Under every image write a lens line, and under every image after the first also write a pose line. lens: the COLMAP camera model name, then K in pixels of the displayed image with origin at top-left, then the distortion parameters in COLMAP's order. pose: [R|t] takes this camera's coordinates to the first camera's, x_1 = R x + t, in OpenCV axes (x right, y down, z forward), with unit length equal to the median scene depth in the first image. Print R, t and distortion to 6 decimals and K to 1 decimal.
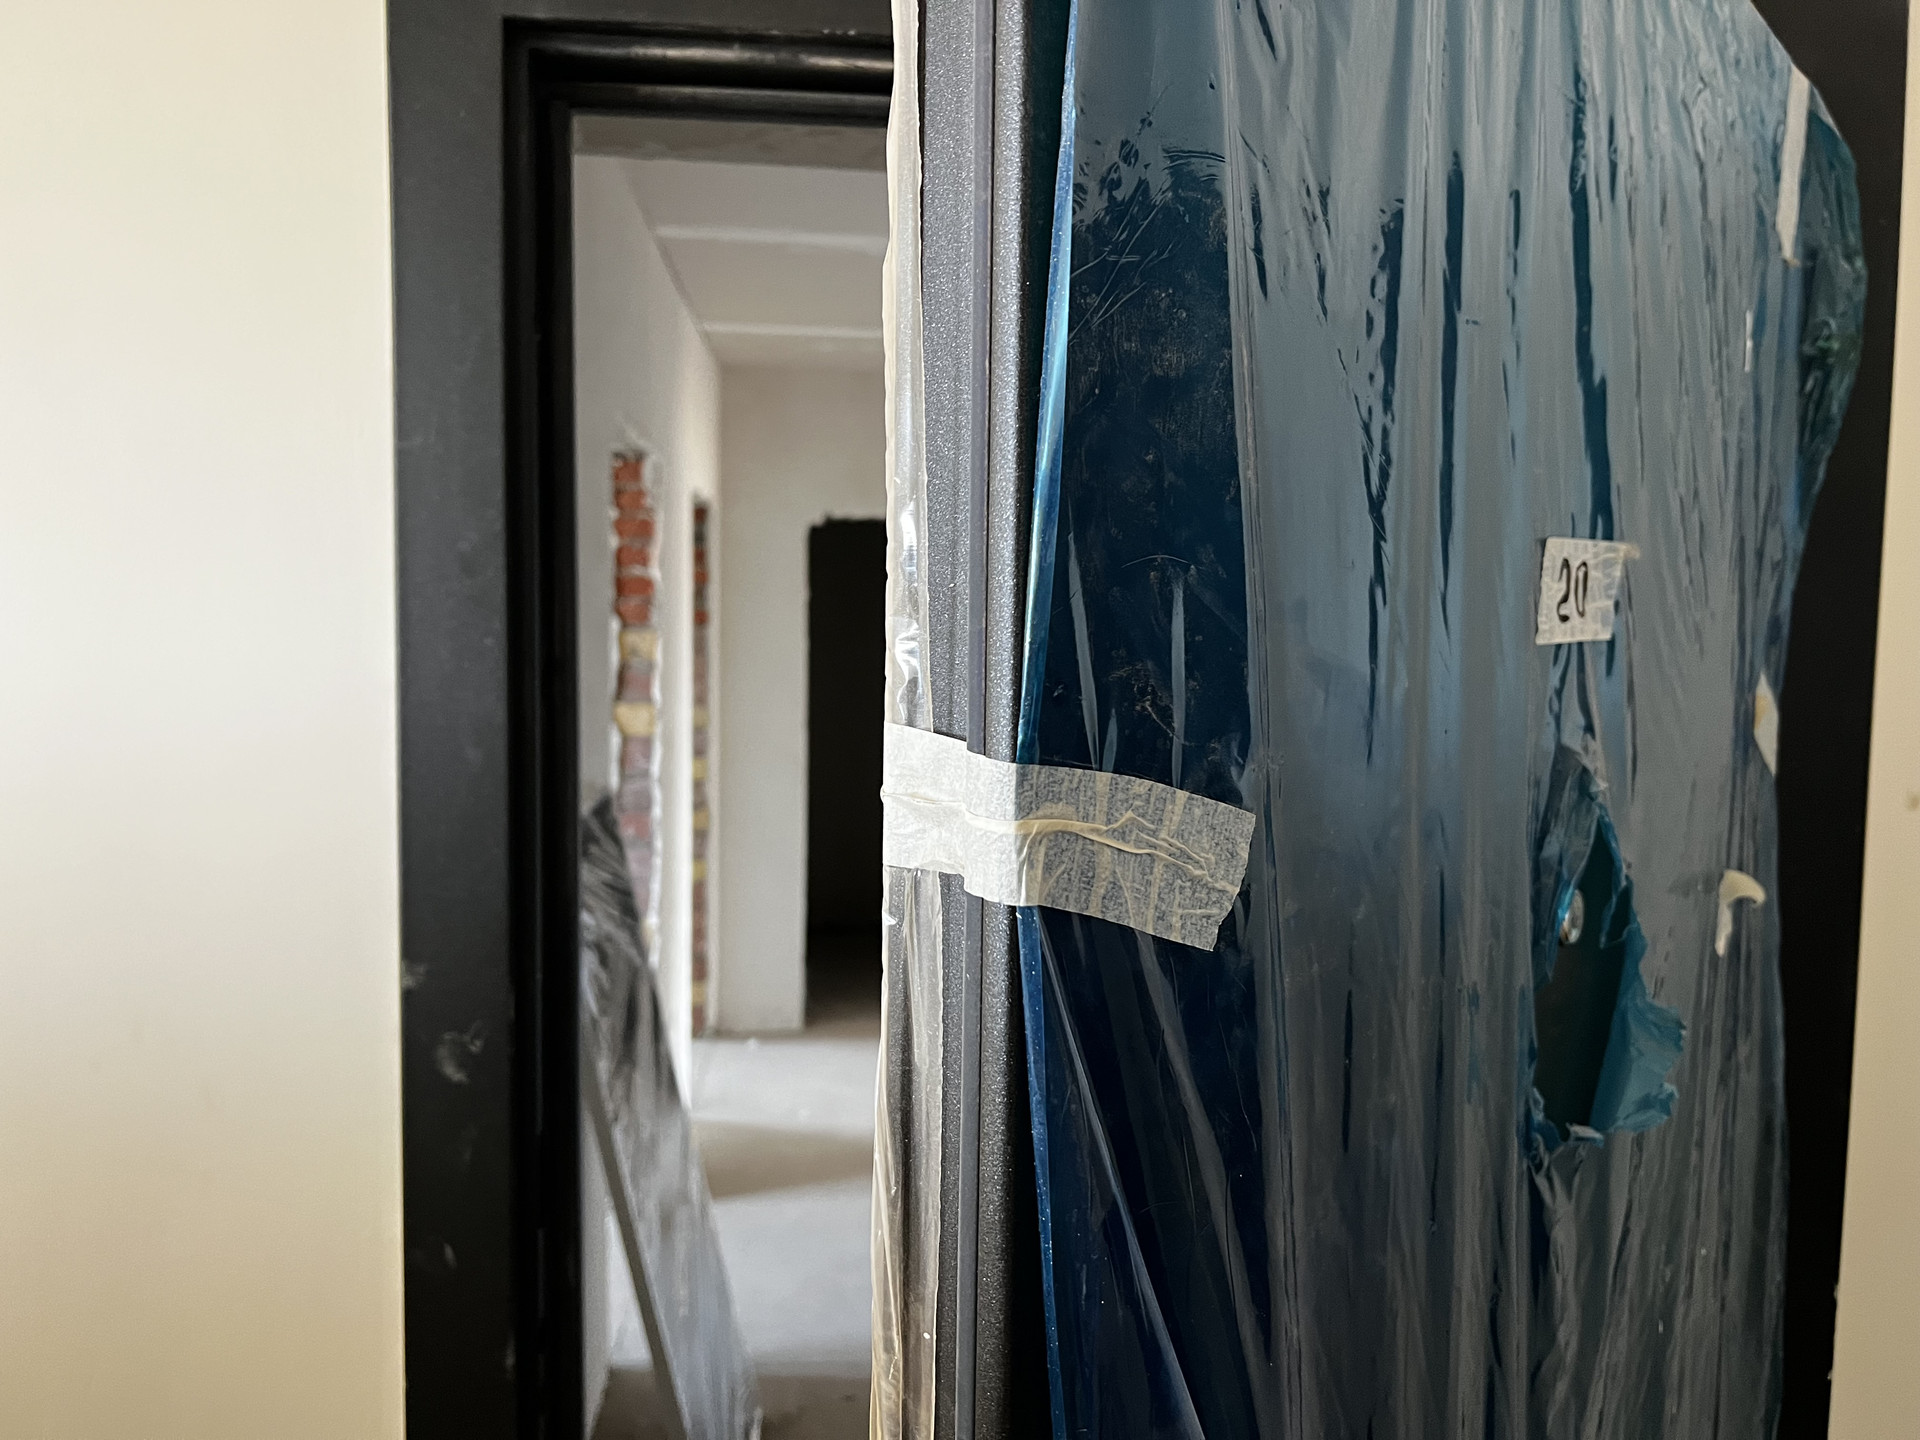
lens RADIAL K [[1456.4, 0, 960.0], [0, 1456.4, 720.0], [0, 0, 1]] dist [-0.001630, -0.000375]
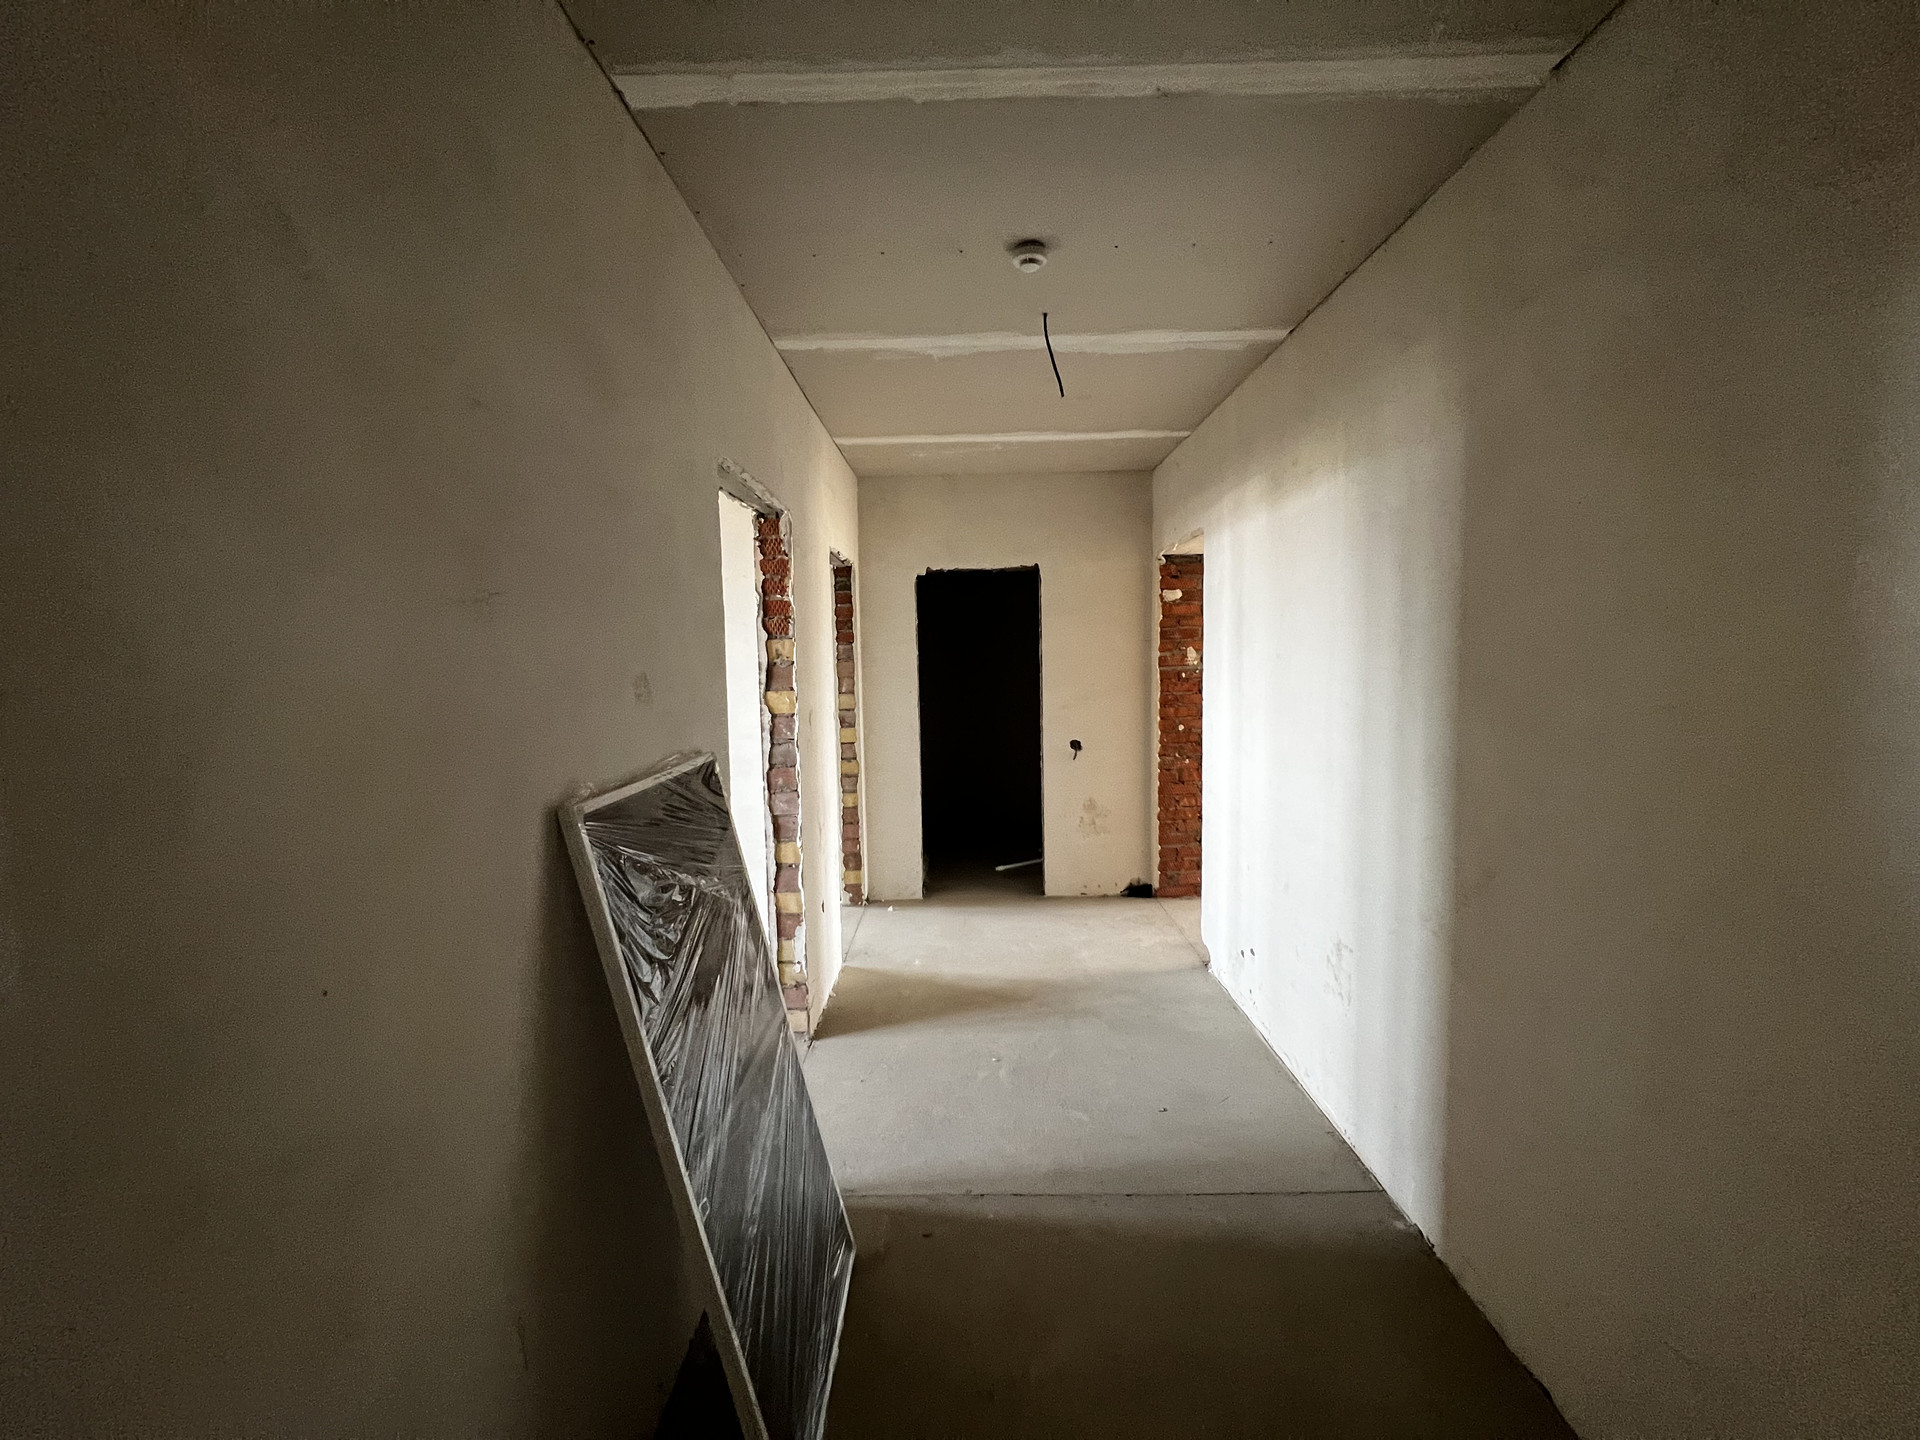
lens RADIAL K [[760.2, 0, 960.0], [0, 760.2, 720.0], [0, 0, 1]] dist [-0.001327, 0.000401]
pose [[0.995425, -0.024950, -0.092235, 0.018869], [0.026853, 0.999450, 0.019439, 0.007142], [0.091700, -0.021827, 0.995547, 0.277498]]
